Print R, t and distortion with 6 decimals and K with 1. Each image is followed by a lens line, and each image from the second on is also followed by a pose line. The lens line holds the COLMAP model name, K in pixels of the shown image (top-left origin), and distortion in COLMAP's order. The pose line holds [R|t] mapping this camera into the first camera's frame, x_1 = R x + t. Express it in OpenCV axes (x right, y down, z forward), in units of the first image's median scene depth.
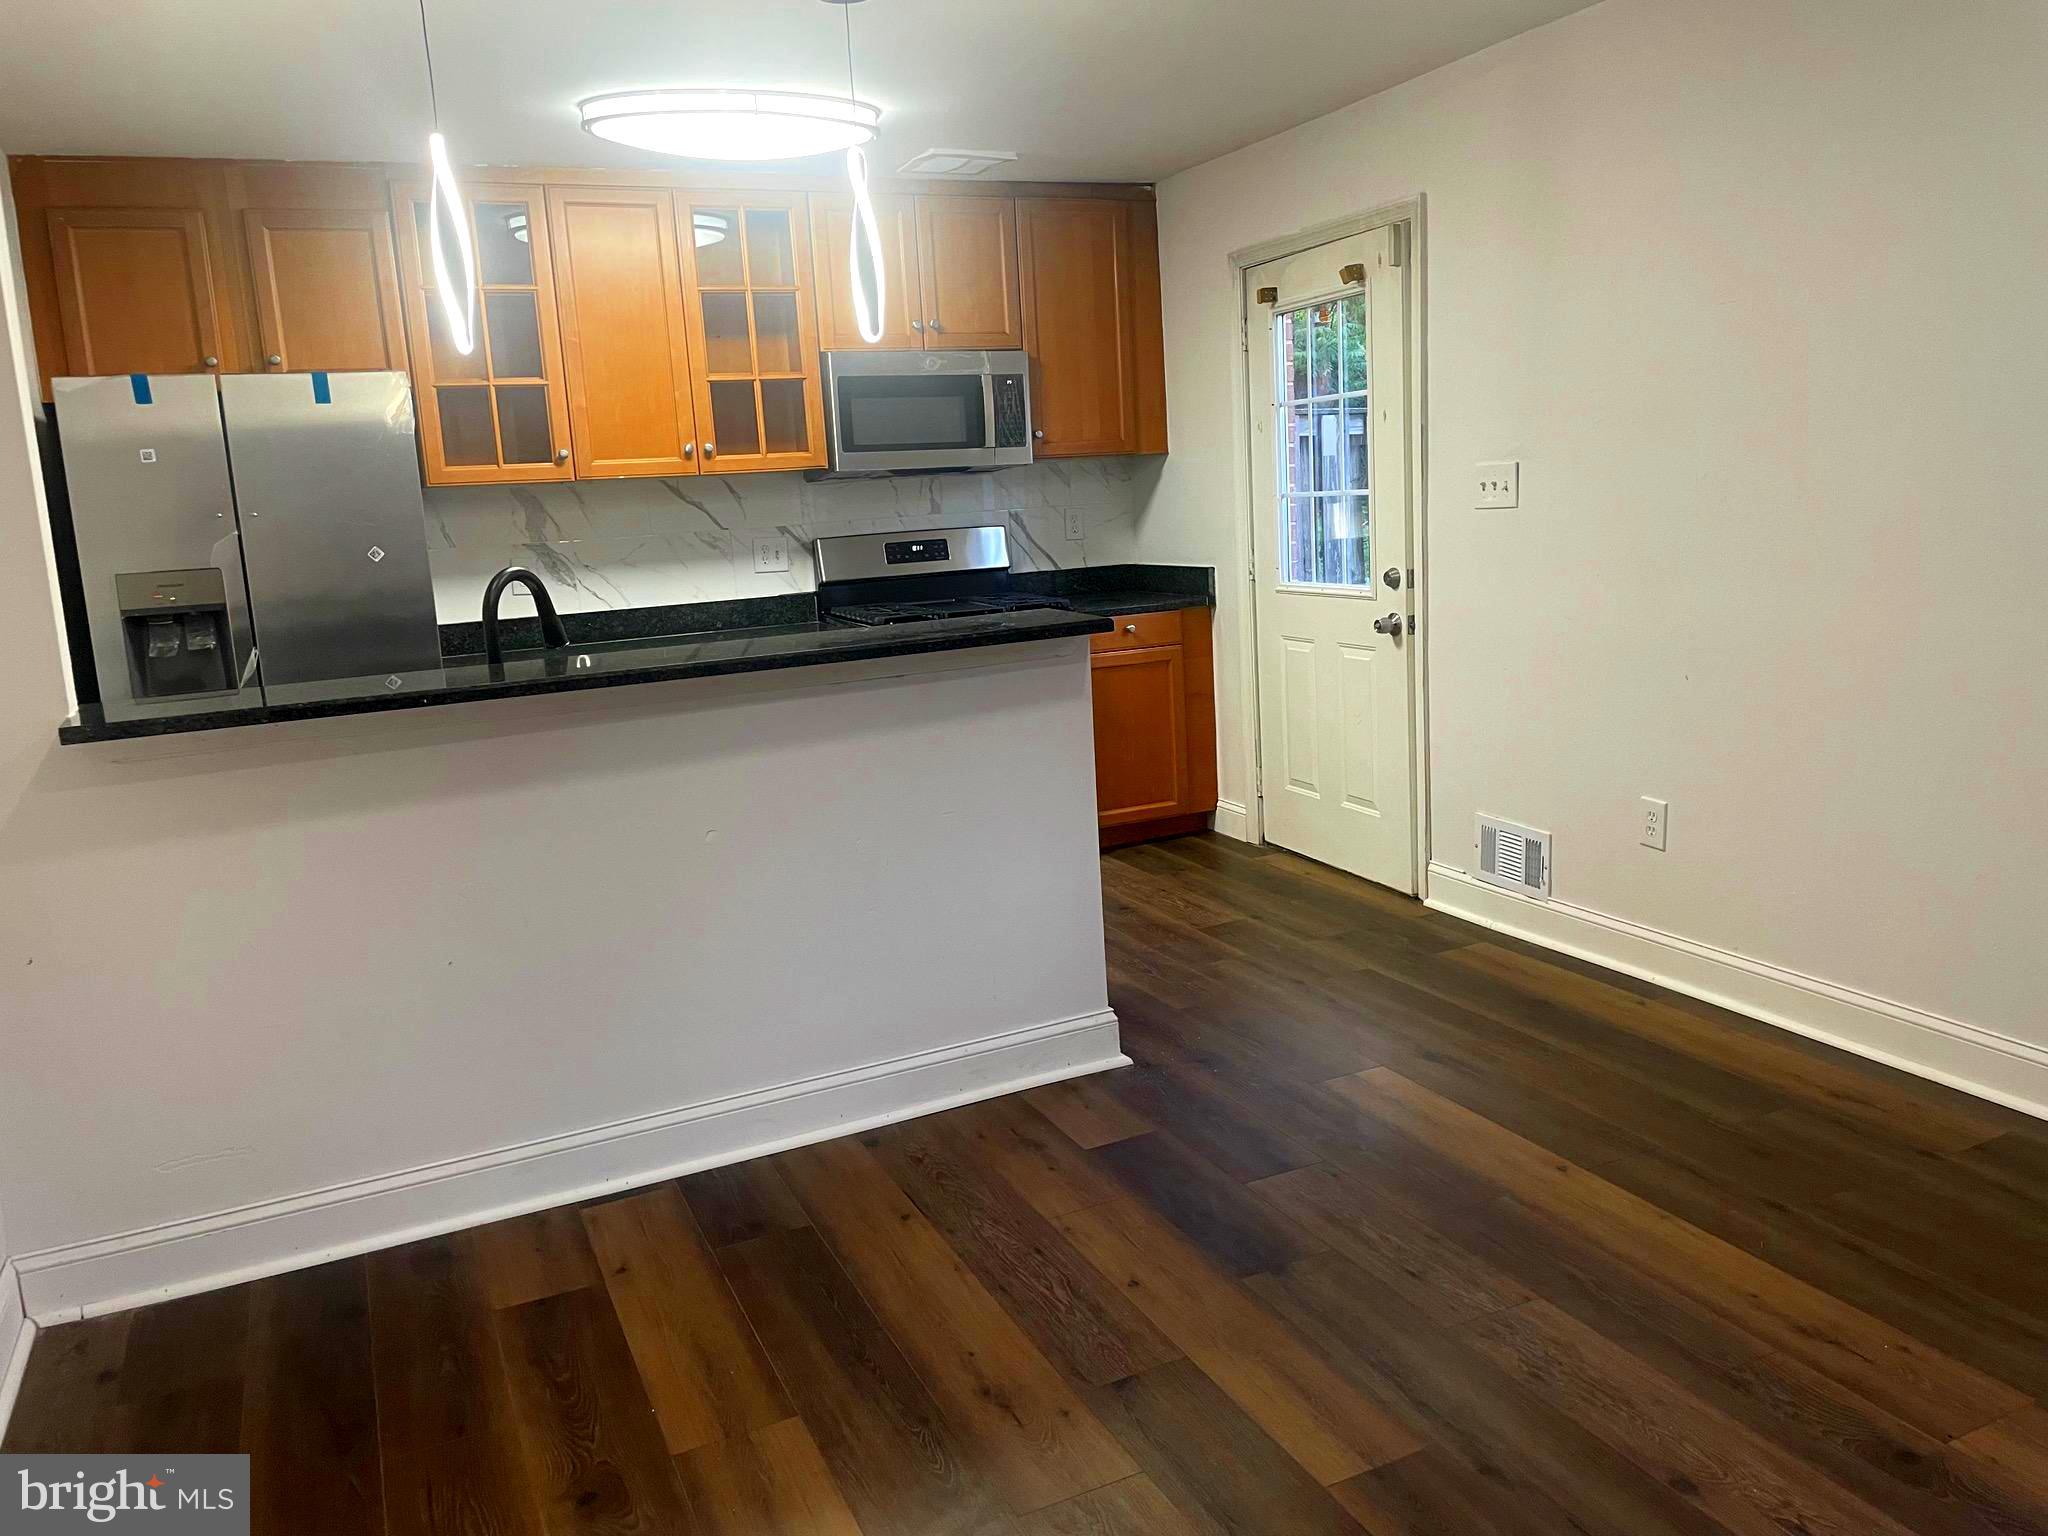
lens RADIAL K [[1542.9, 0, 1036.6], [0, 1542.9, 750.8], [0, 0, 1]] dist [0.089220, -0.114810]
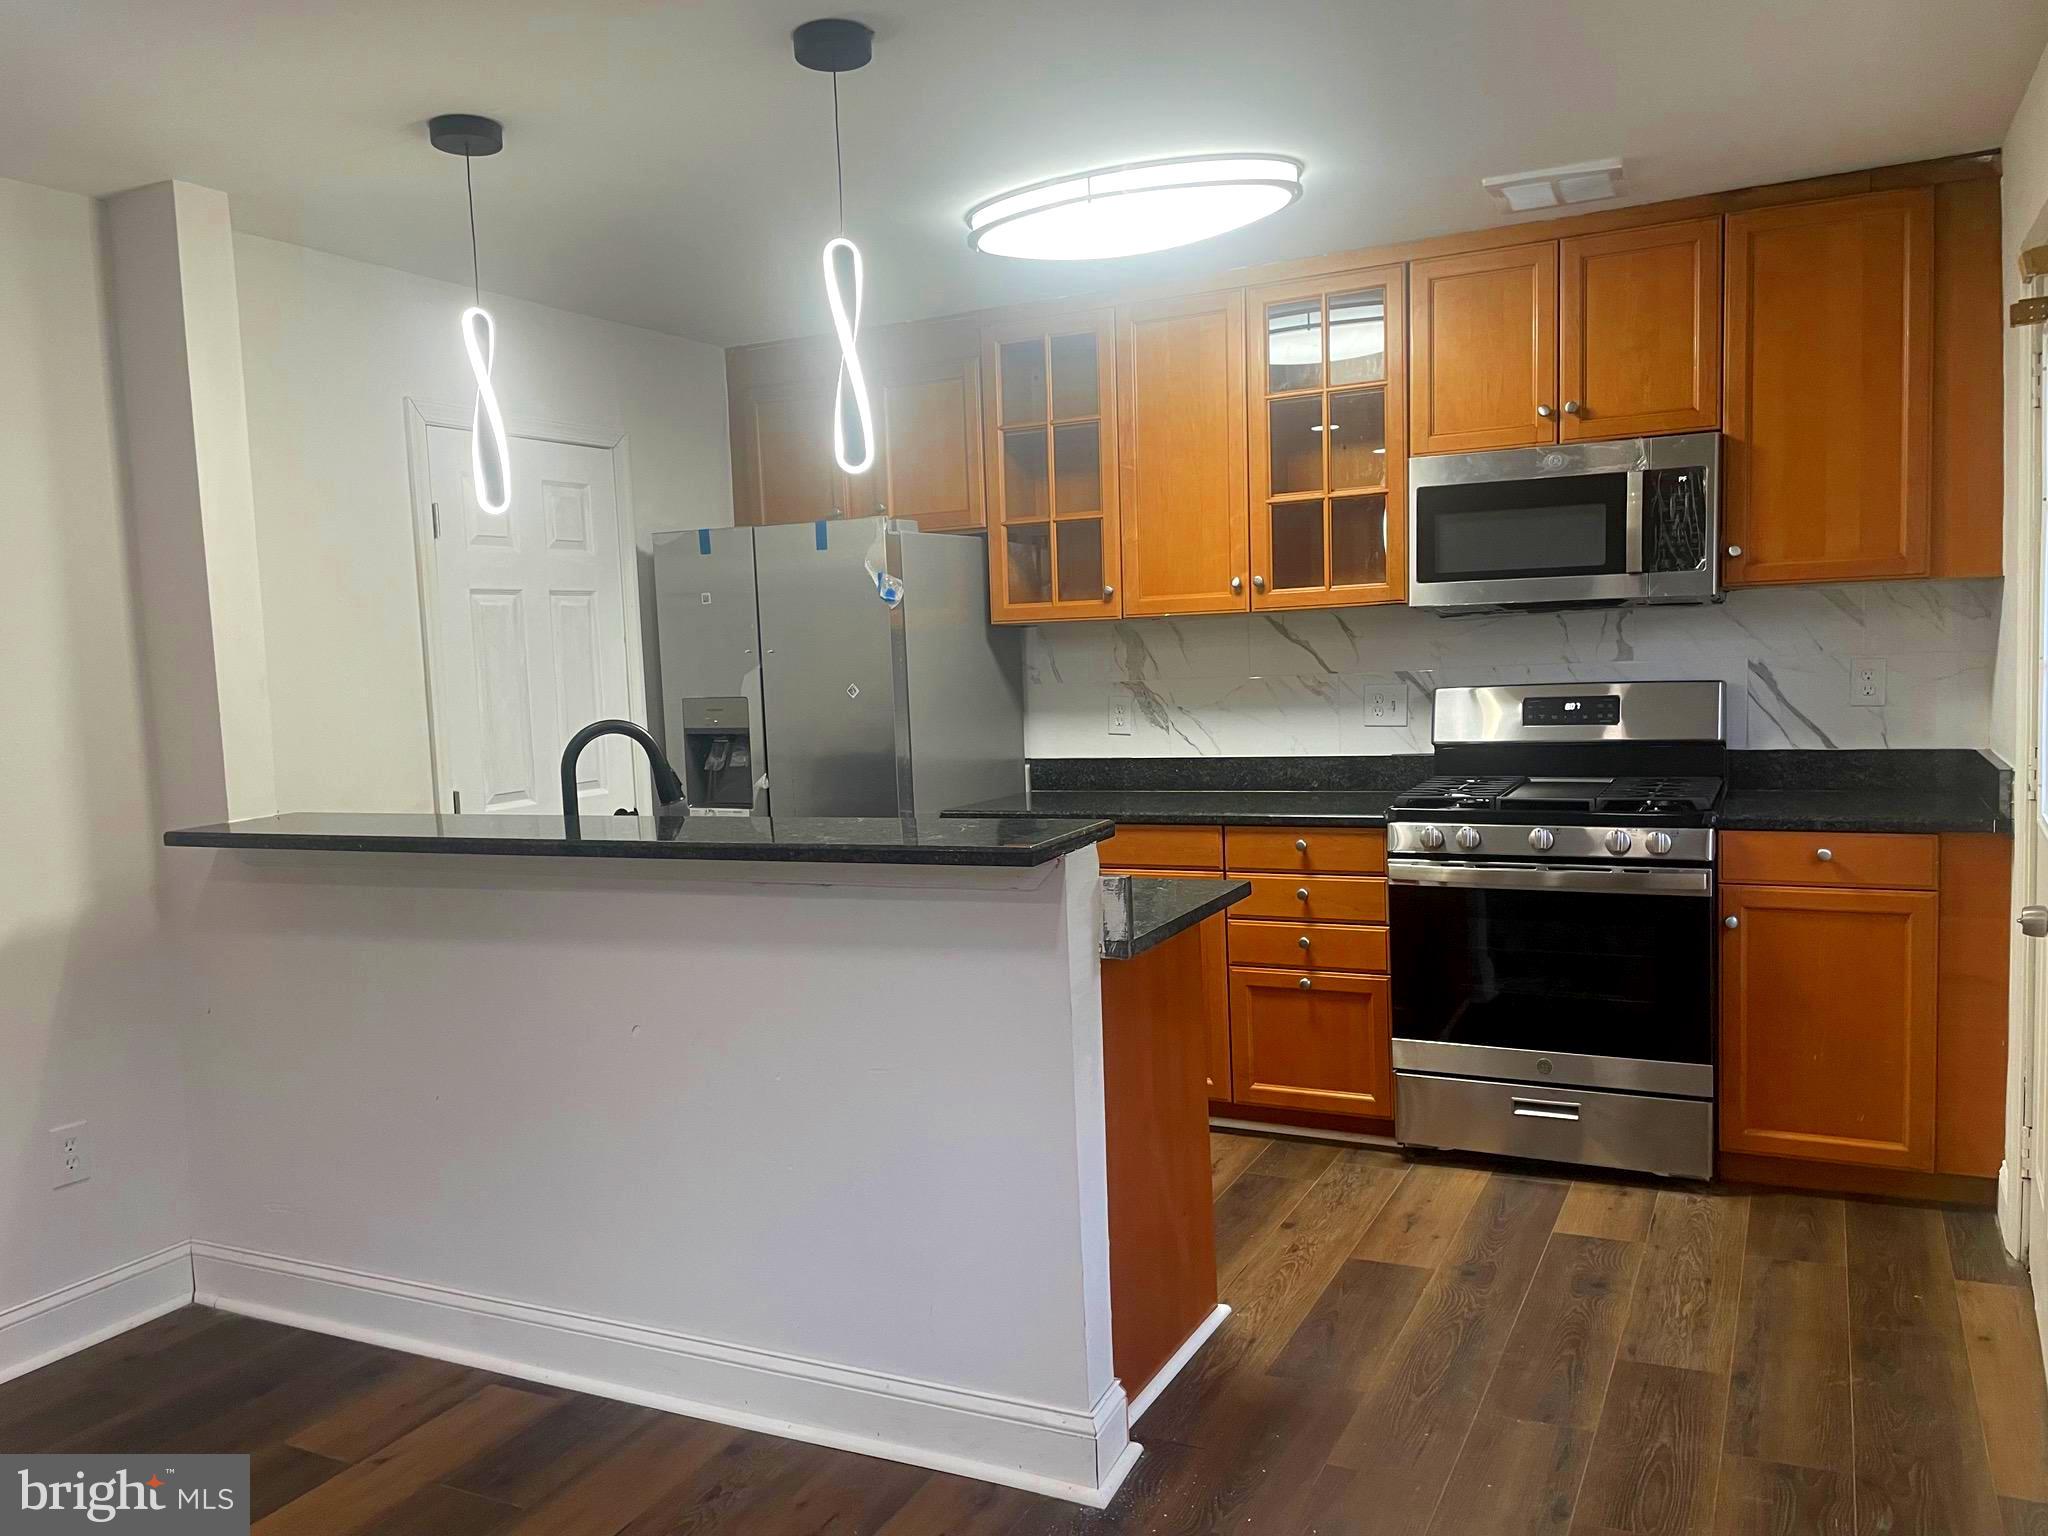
lens RADIAL K [[1542.9, 0, 1010.4], [0, 1542.9, 784.4], [0, 0, 1]] dist [0.089220, -0.114810]
pose [[0.620020, 0.101137, -0.778040, 0.401950], [-0.132676, 0.990891, 0.023076, -0.089972], [0.773287, 0.088920, 0.627790, 0.387980]]
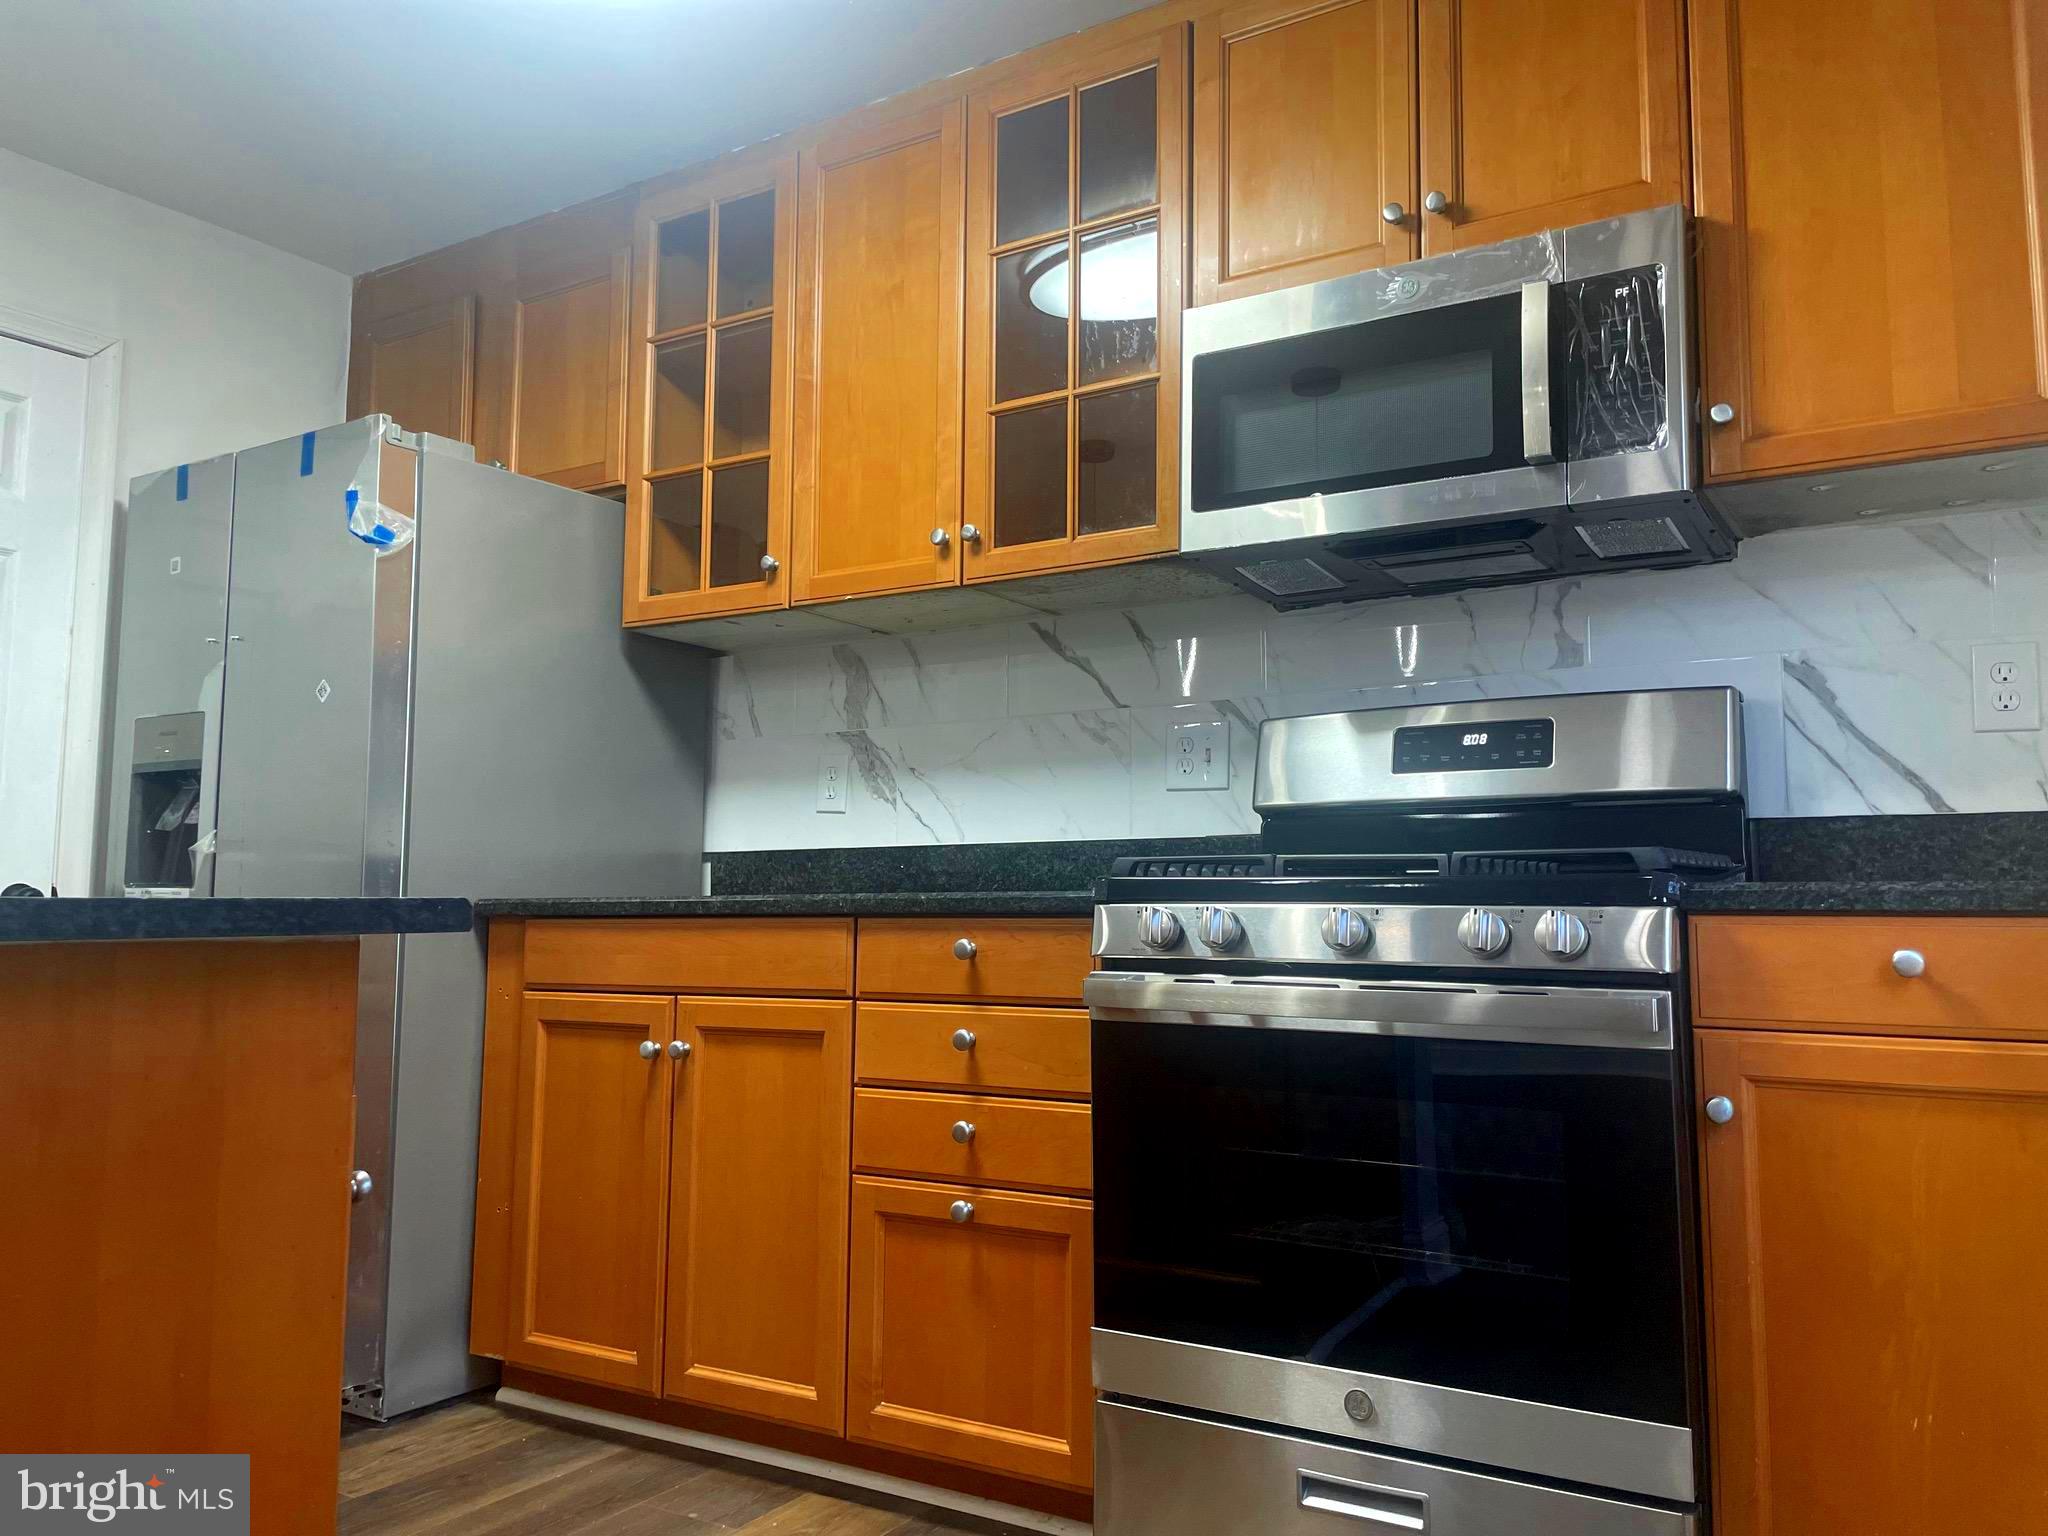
lens RADIAL K [[1542.9, 0, 1046.8], [0, 1542.9, 747.9], [0, 0, 1]] dist [0.089220, -0.114810]
pose [[0.551314, -0.029166, -0.833788, 0.252833], [-0.179166, 0.971933, -0.152466, -0.050862], [0.814833, 0.233443, 0.530615, 0.802632]]
